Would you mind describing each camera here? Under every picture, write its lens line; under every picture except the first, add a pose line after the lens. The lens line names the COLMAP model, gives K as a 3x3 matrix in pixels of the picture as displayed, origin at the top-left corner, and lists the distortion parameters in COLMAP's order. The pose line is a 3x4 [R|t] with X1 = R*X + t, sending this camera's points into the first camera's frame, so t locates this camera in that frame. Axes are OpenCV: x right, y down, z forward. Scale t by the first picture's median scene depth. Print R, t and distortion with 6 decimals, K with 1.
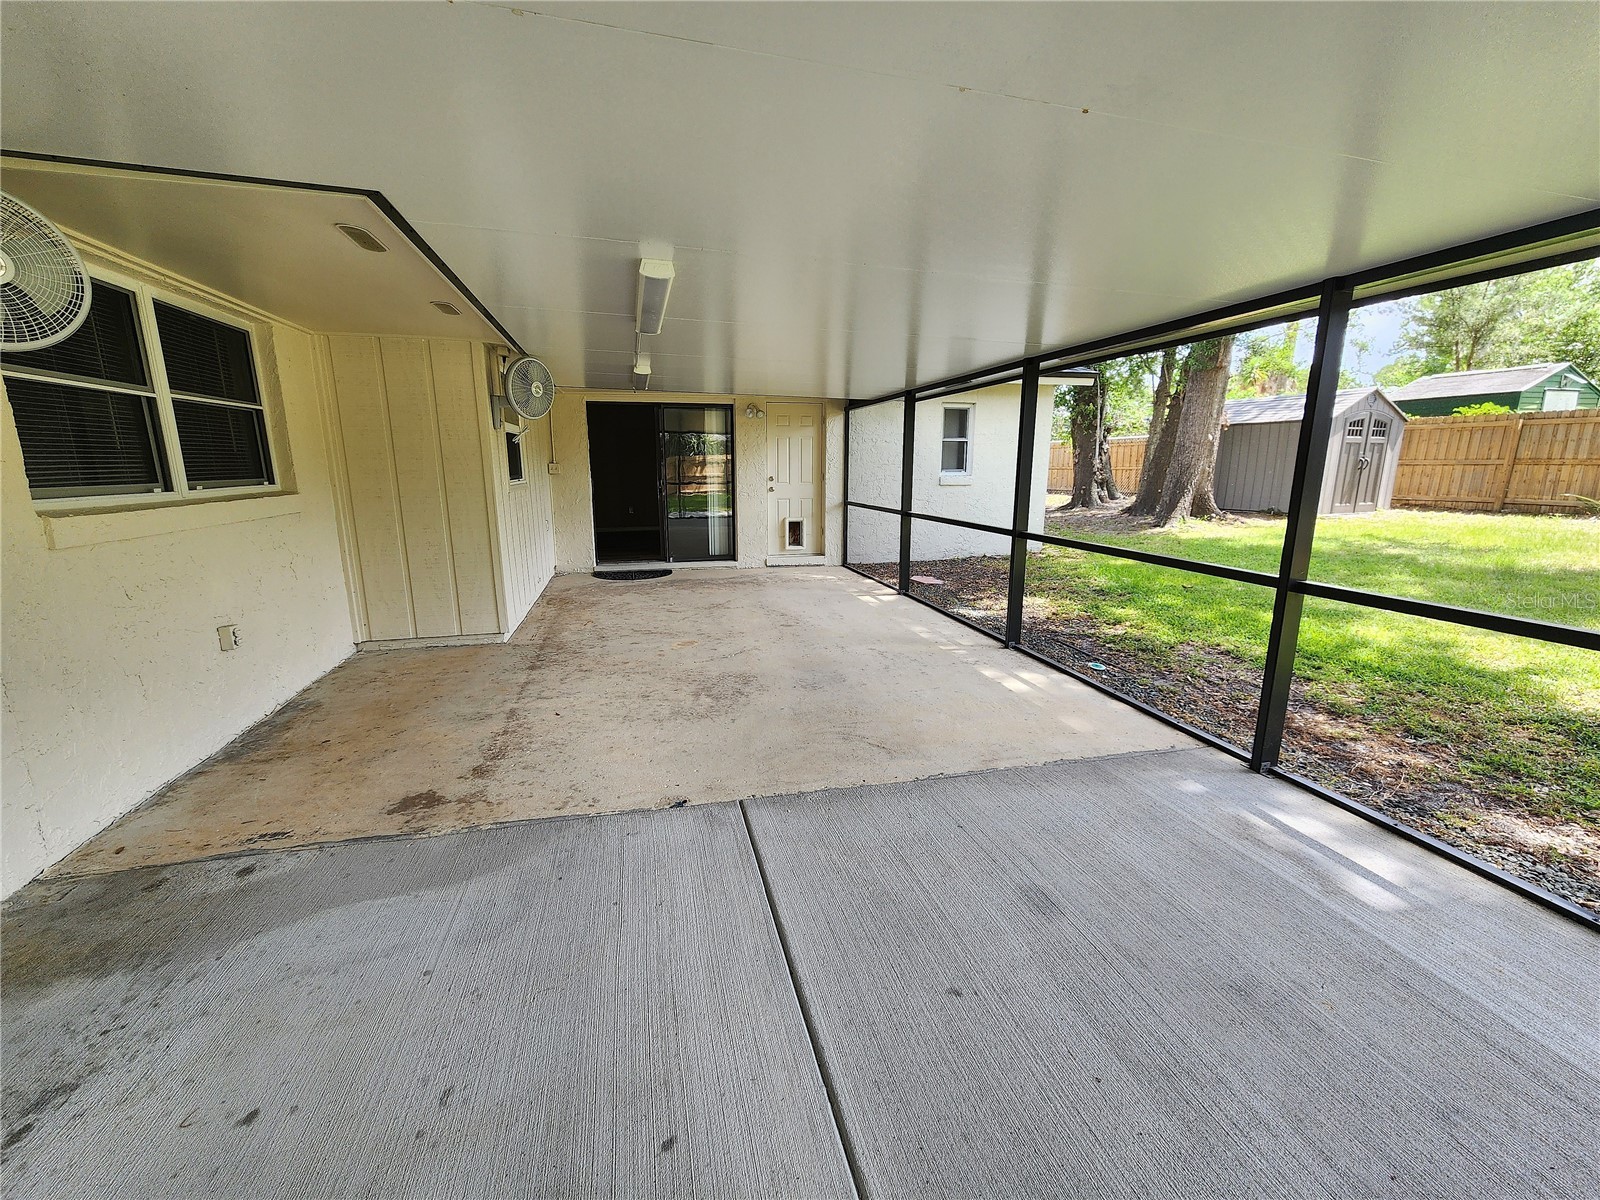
lens RADIAL K [[658.9, 0, 795.0], [0, 658.9, 605.0], [0, 0, 1]] dist [-0.001389, -0.000108]
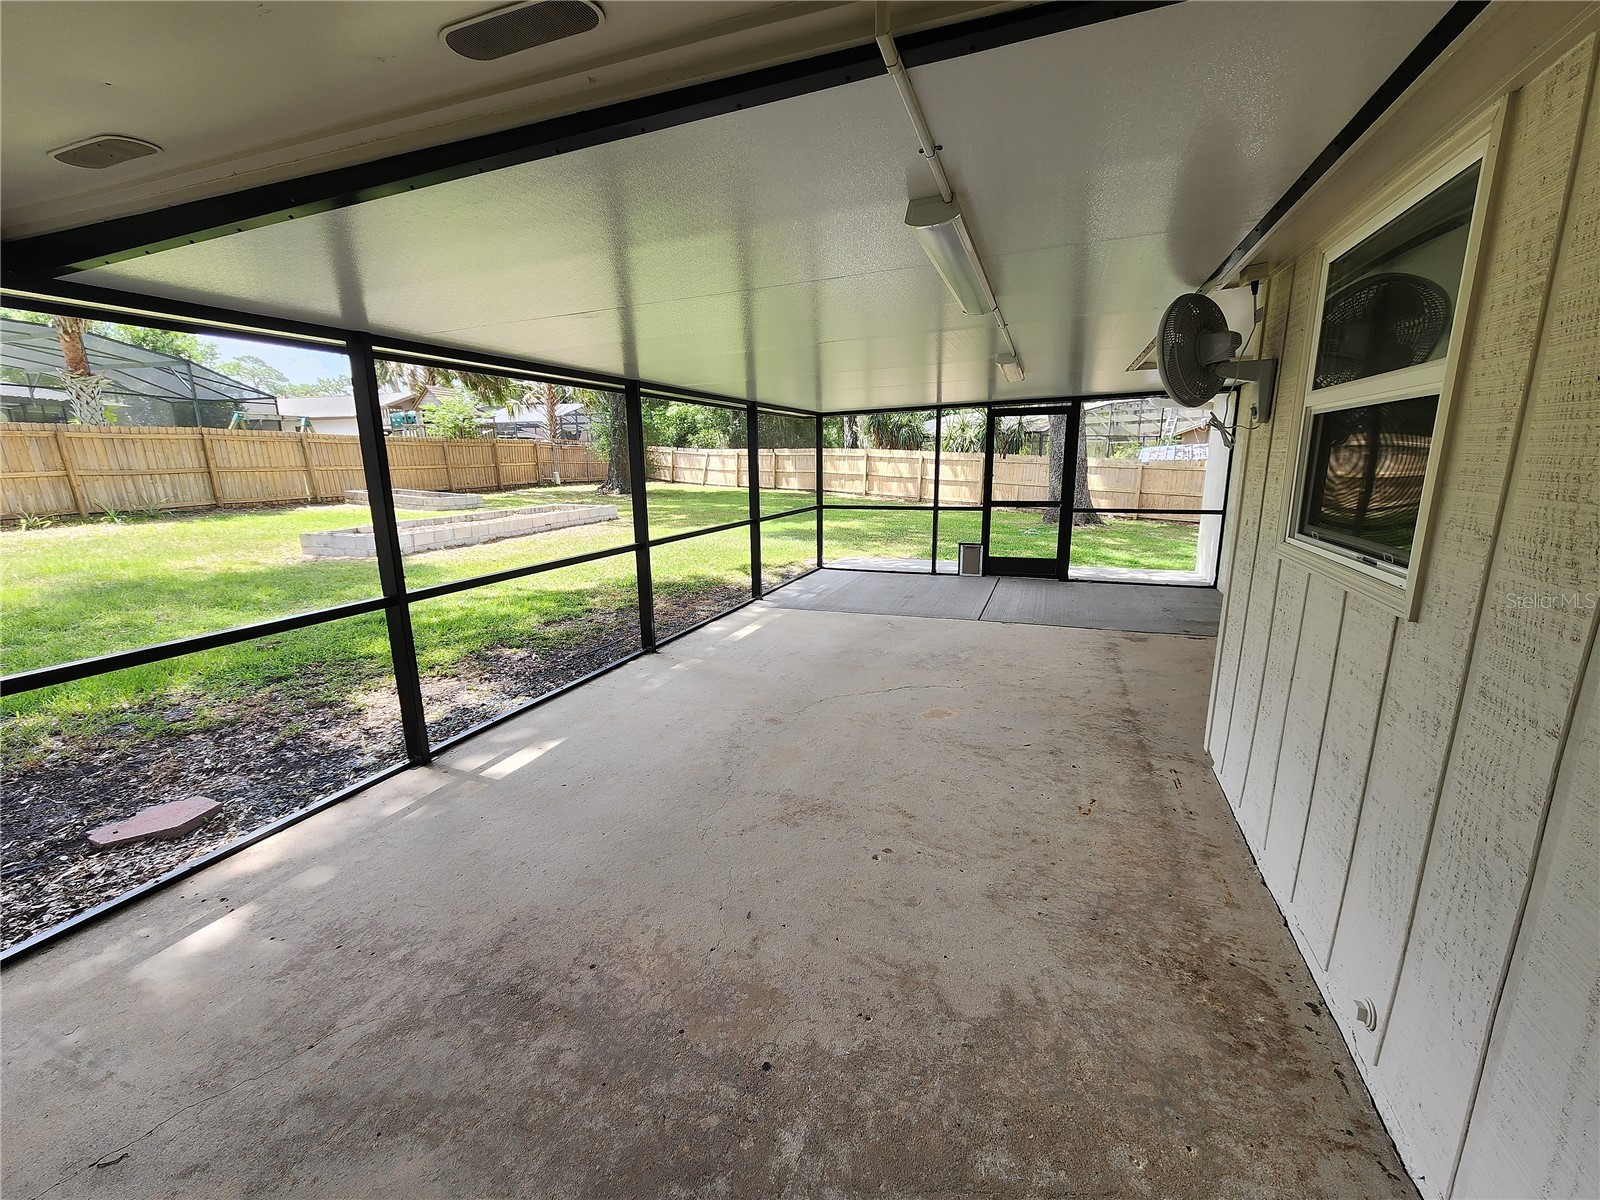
lens RADIAL K [[658.9, 0, 795.0], [0, 658.9, 605.0], [0, 0, 1]] dist [-0.001389, -0.000108]
pose [[-0.822101, -0.115266, 0.557552, -0.536630], [0.135776, 0.911344, 0.388608, -0.463543], [-0.552915, 0.395177, -0.733567, 1.956751]]
